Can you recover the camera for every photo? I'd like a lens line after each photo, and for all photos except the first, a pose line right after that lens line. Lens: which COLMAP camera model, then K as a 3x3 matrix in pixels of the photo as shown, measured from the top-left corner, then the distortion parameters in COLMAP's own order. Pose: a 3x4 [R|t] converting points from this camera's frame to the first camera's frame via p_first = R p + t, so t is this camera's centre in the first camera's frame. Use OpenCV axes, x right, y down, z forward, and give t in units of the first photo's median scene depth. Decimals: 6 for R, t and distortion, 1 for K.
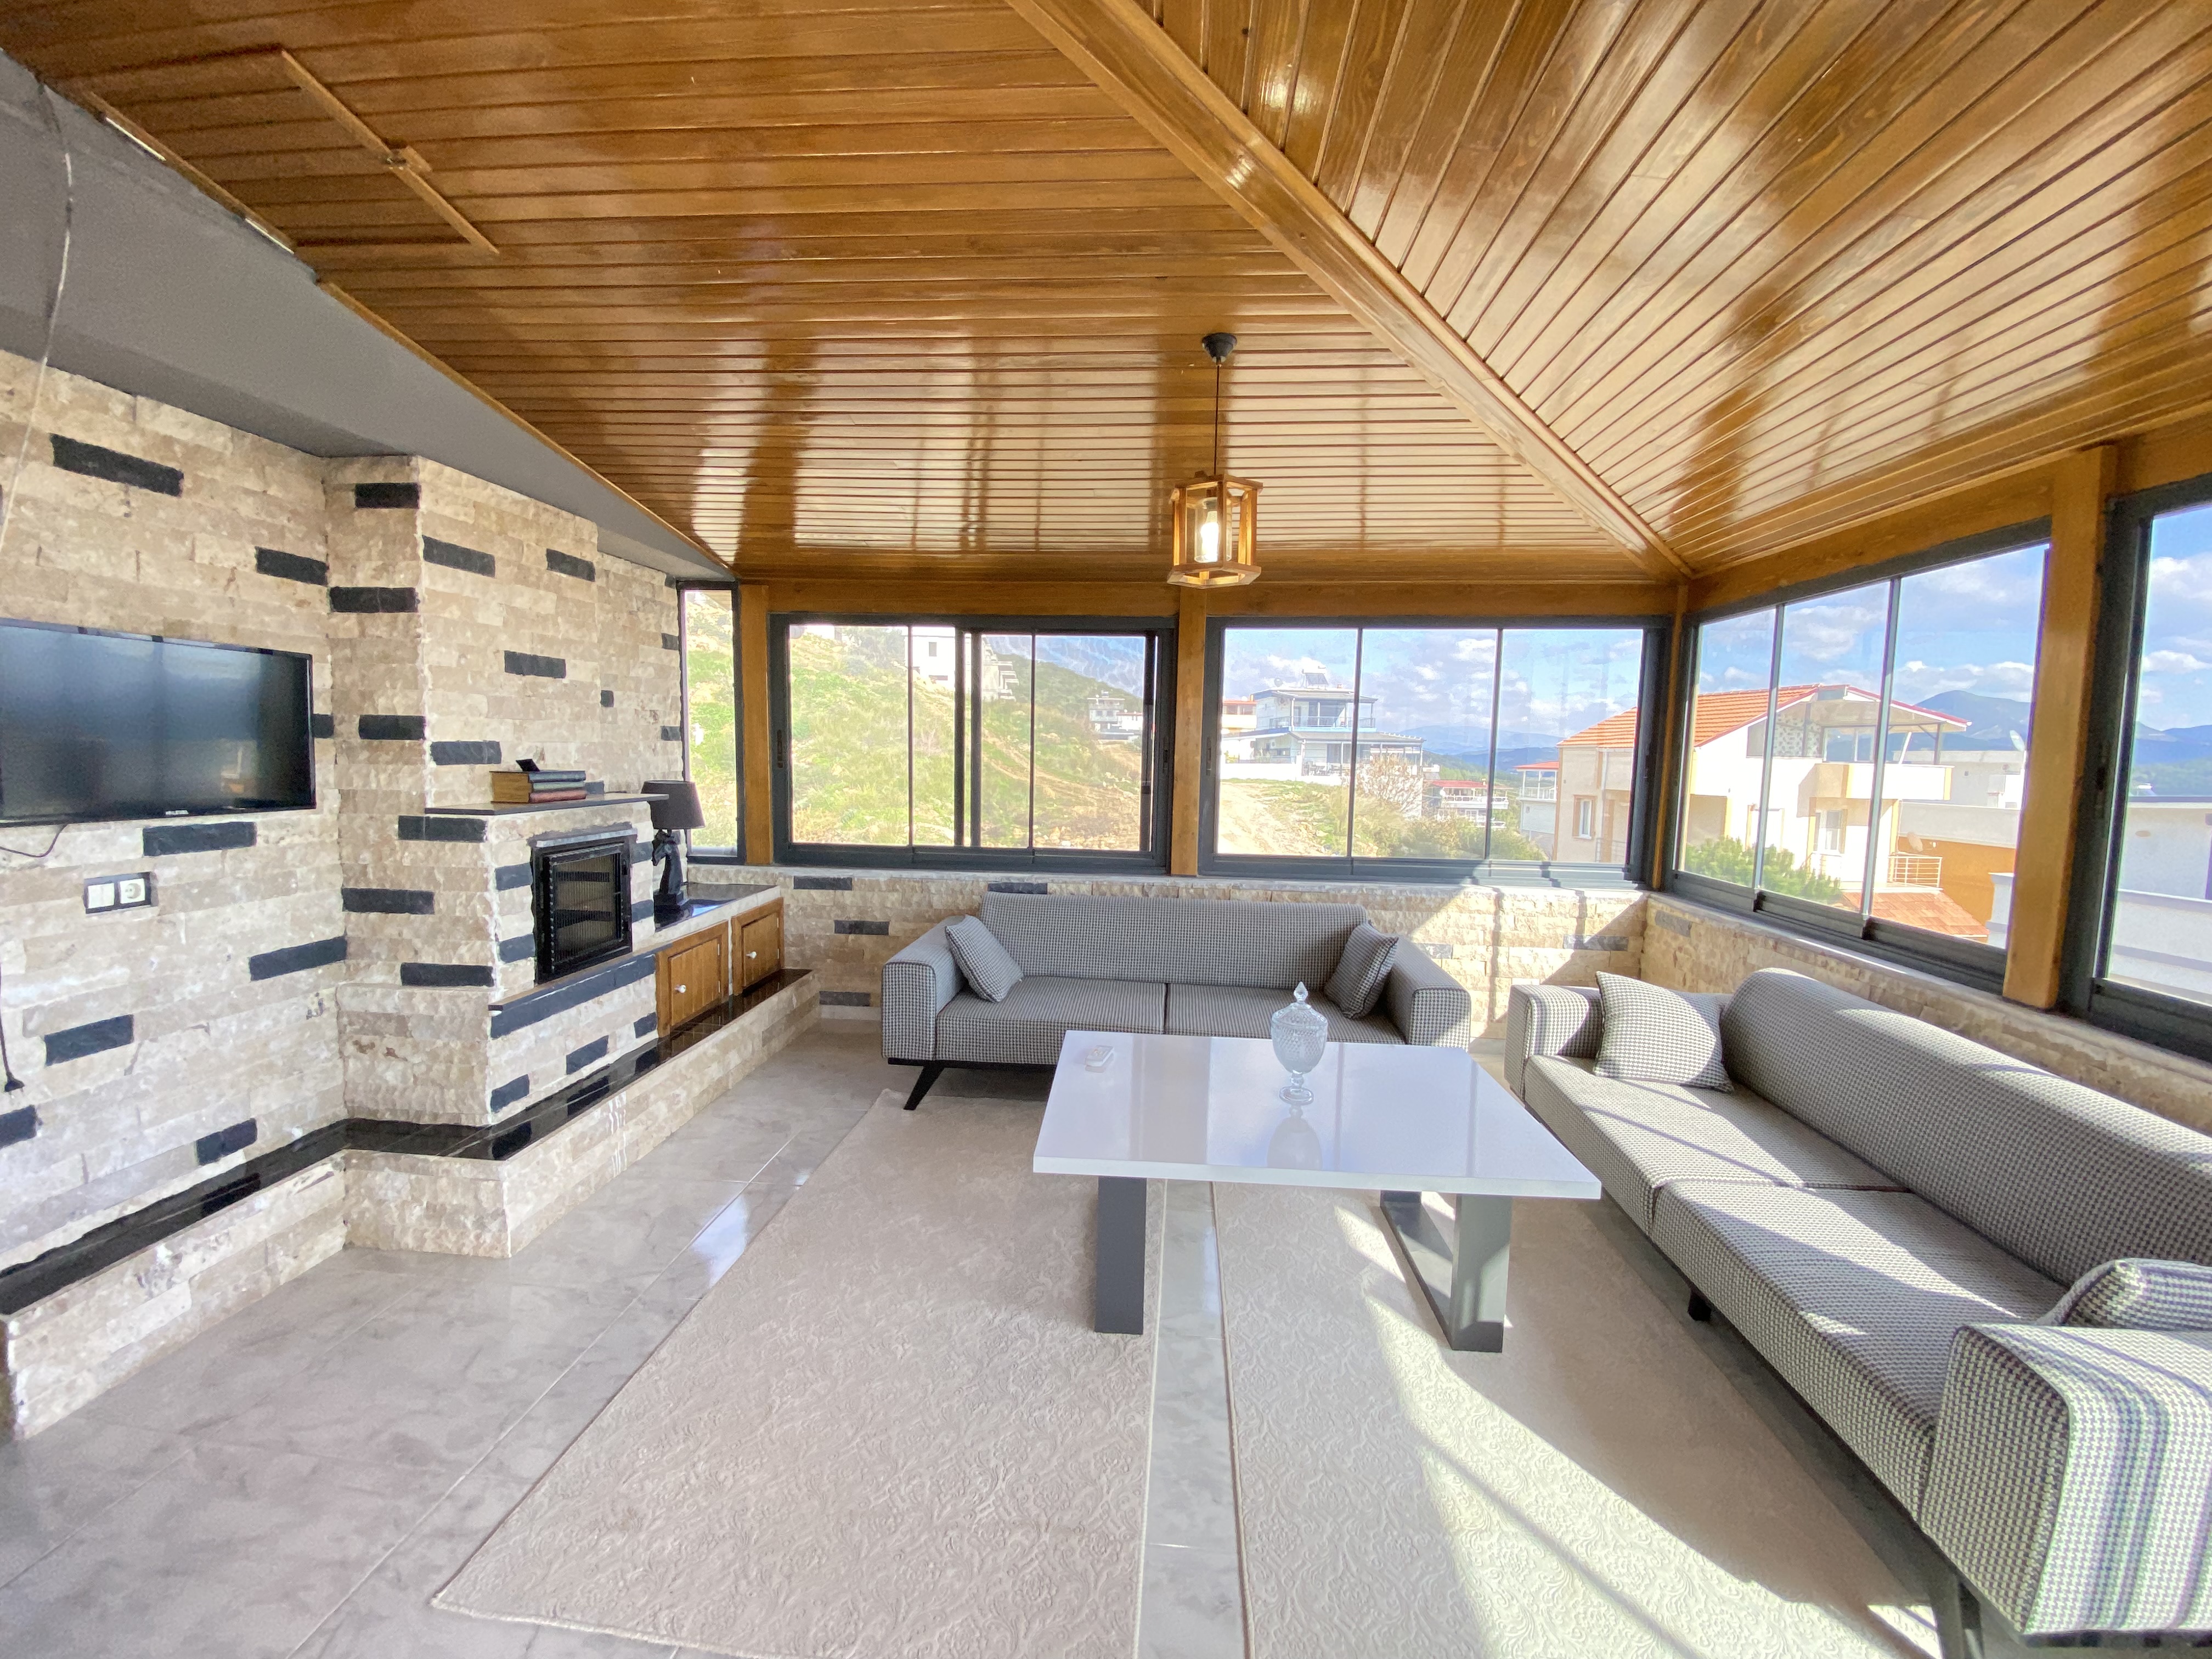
lens RADIAL K [[896.4, 0, 1120.6], [0, 896.4, 833.4], [0, 0, 1]] dist [0.011359, -0.015358]
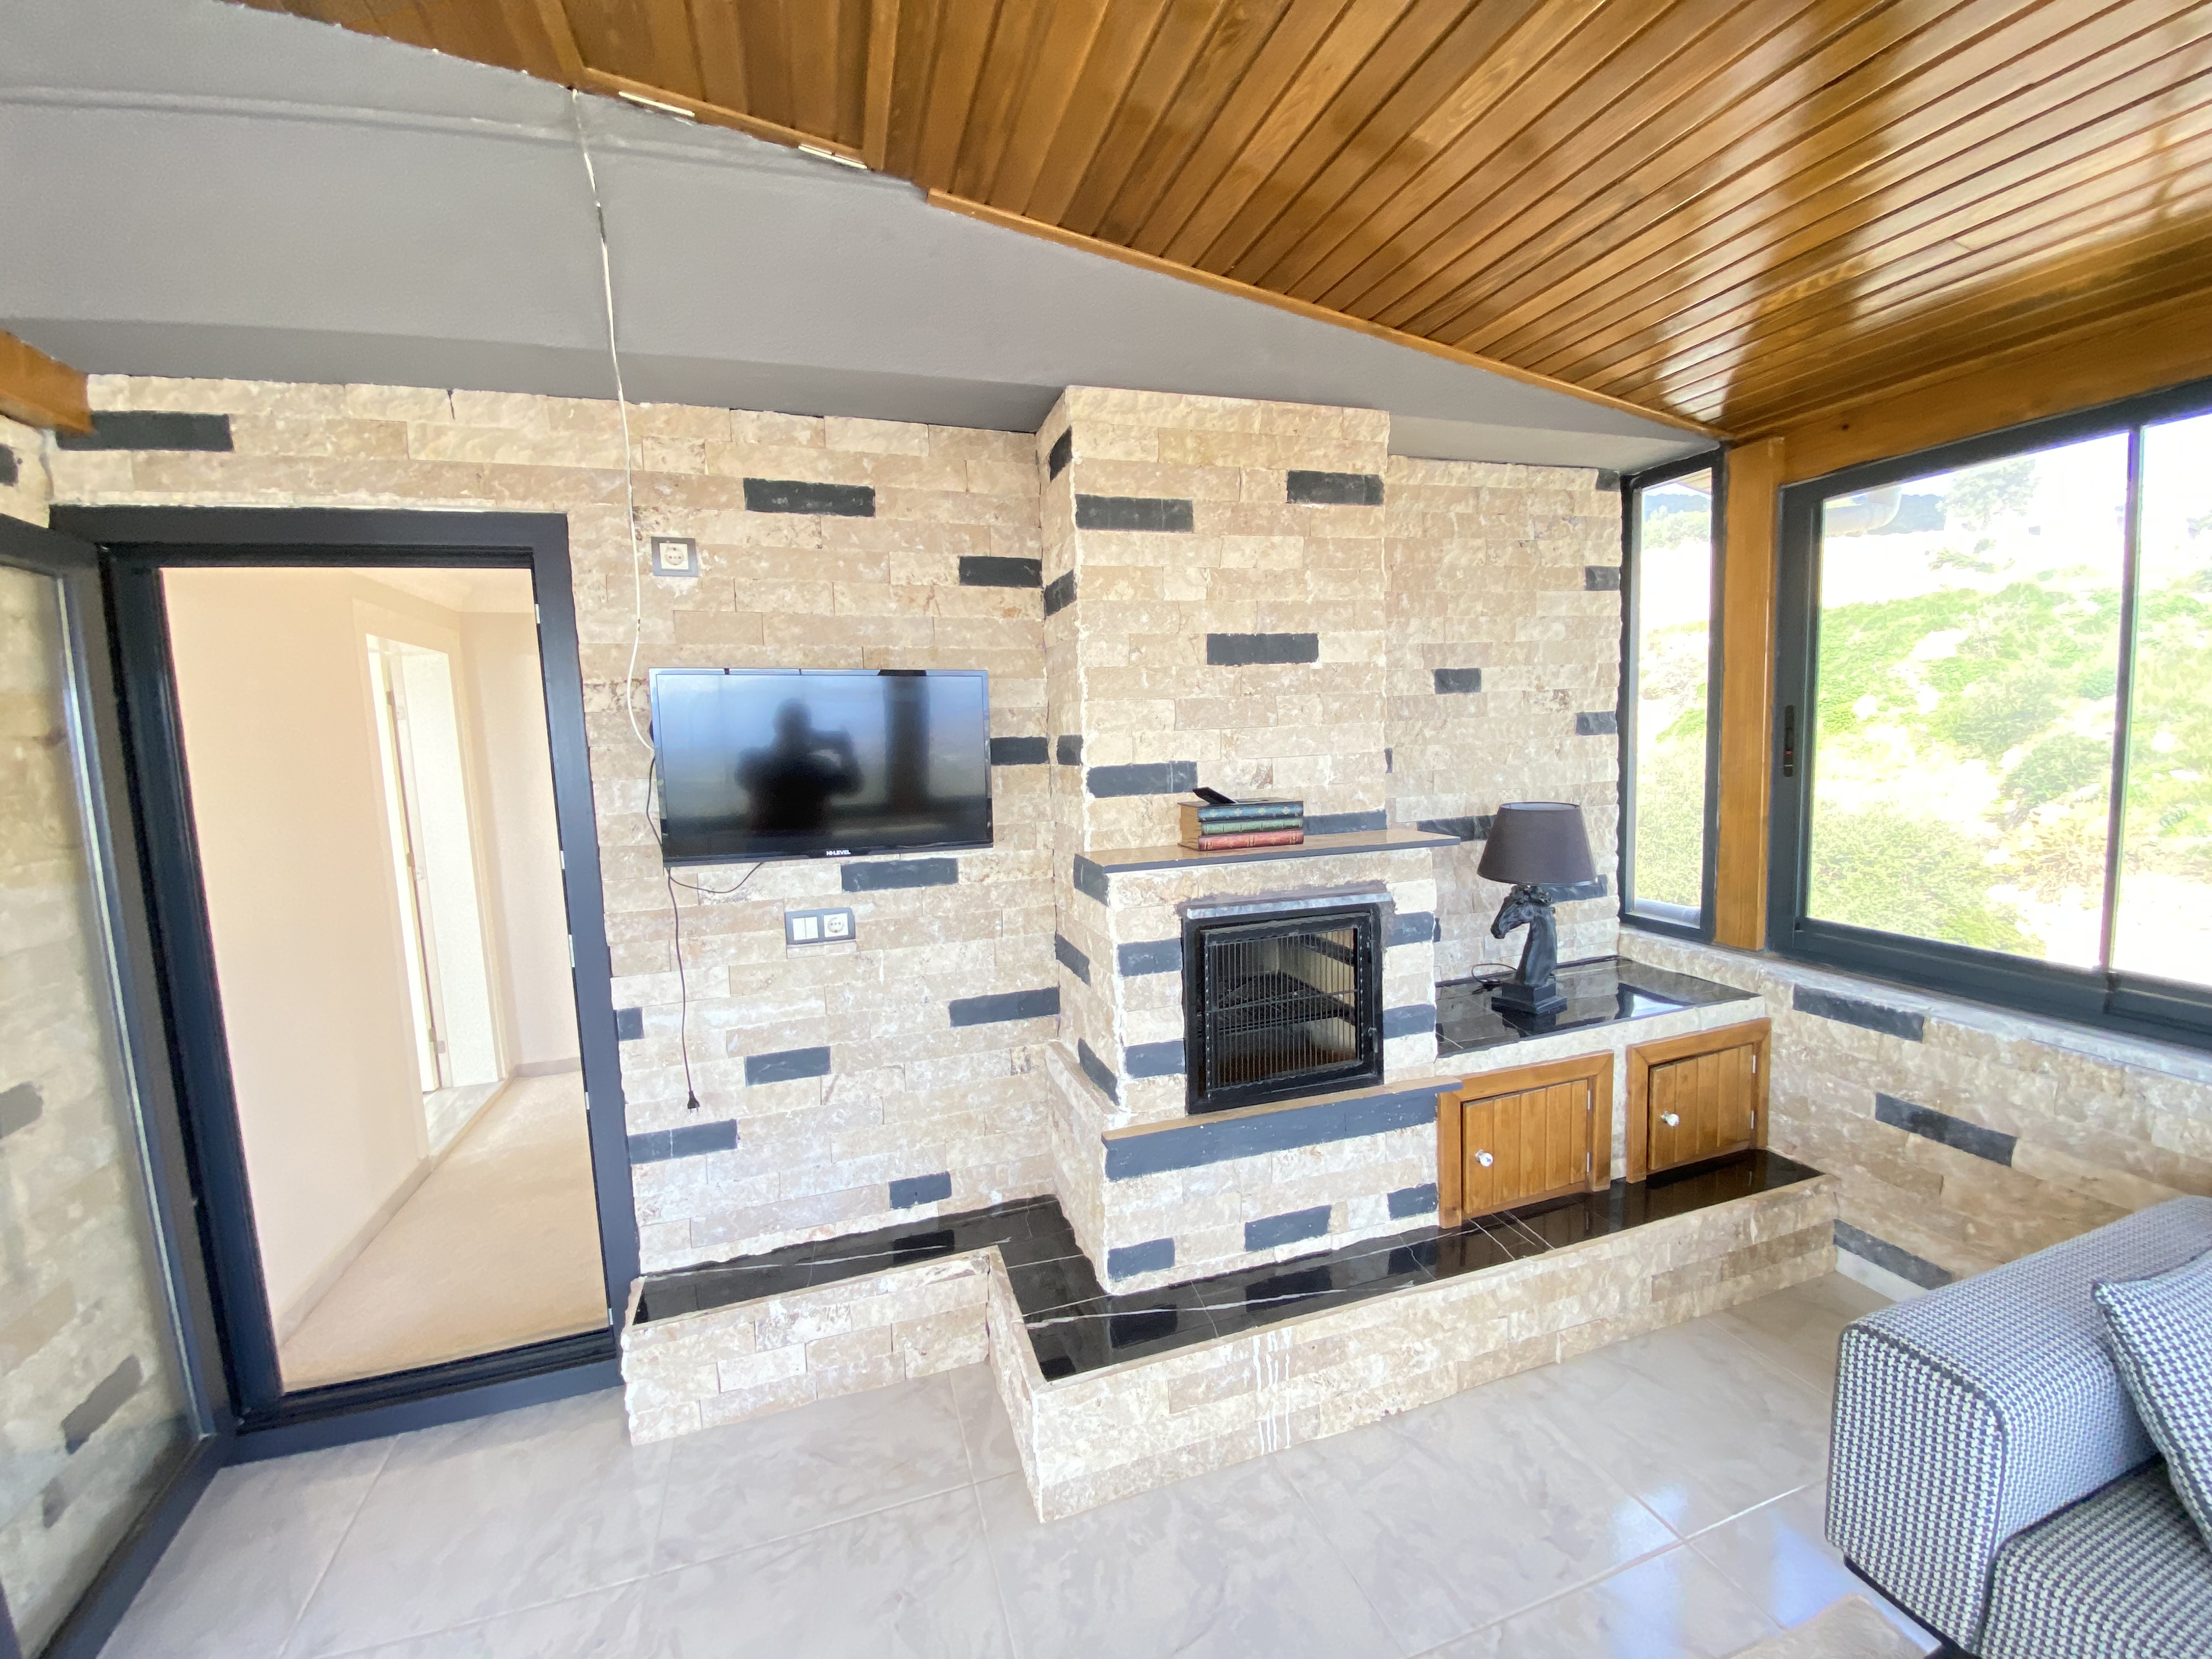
lens RADIAL K [[896.4, 0, 1102.9], [0, 896.4, 821.1], [0, 0, 1]] dist [0.011359, -0.015358]
pose [[0.368845, 0.060067, -0.927548, -0.047862], [-0.046196, 0.997861, 0.046250, -0.079547], [0.928342, 0.025790, 0.370831, 0.631944]]
